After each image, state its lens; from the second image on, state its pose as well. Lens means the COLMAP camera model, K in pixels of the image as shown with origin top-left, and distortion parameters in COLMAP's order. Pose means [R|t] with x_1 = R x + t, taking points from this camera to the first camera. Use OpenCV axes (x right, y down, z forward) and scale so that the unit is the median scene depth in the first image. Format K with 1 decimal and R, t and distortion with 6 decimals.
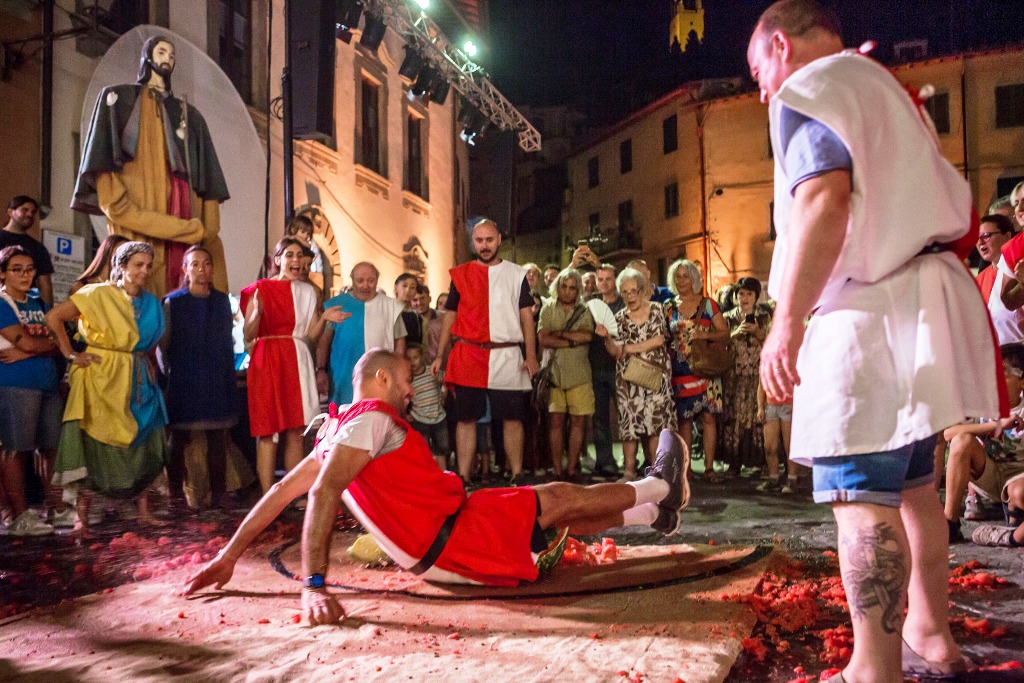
lens RADIAL K [[830.4, 0, 513.2], [0, 830.4, 355.4], [0, 0, 1]] dist [-0.088930, 0.102308]
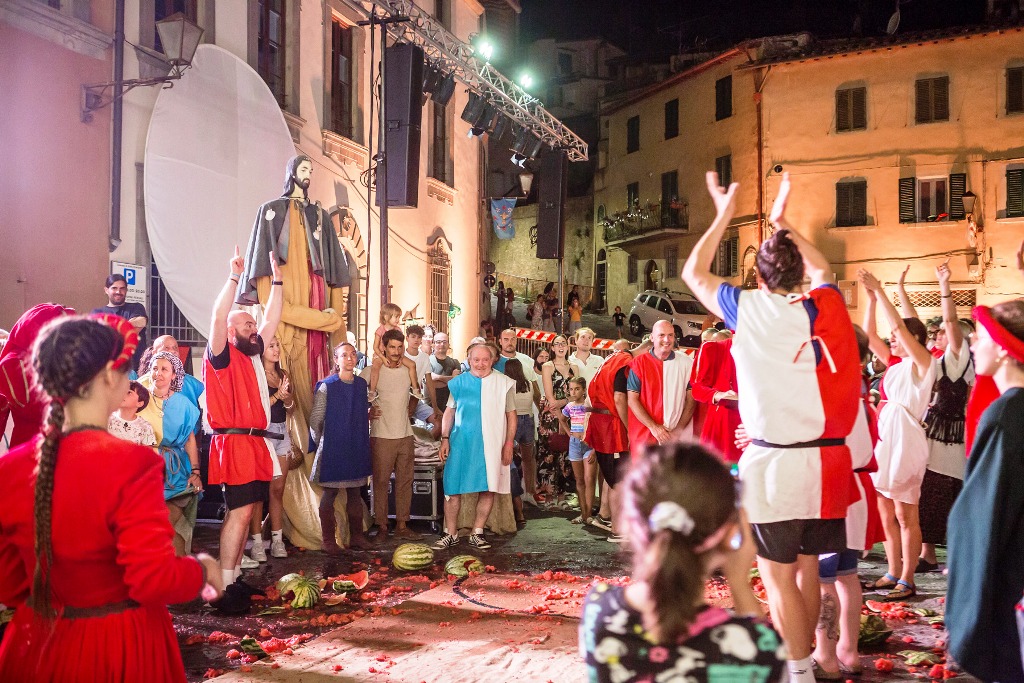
lens RADIAL K [[1044.1, 0, 512.0], [0, 1044.1, 341.5], [0, 0, 1]] dist [-0.052391, 0.029029]
pose [[0.999837, 0.016451, -0.007431, -0.041941], [-0.016323, 0.999724, 0.016904, -0.058163], [0.007707, -0.016780, 0.999829, -0.211980]]
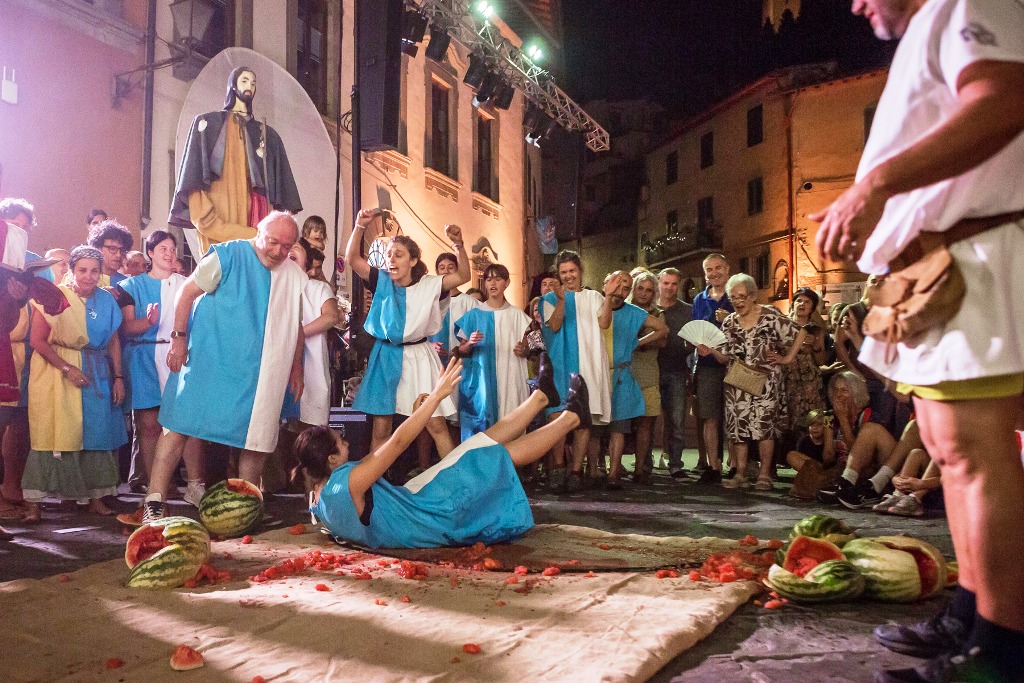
lens RADIAL K [[845.6, 0, 411.4], [0, 845.6, 374.2], [0, 0, 1]] dist [-0.123002, 0.121257]
pose [[0.978284, 0.016857, -0.206582, 0.012538], [-0.012525, 0.999674, 0.022259, -0.000061], [0.206889, -0.019188, 0.978176, -0.026845]]
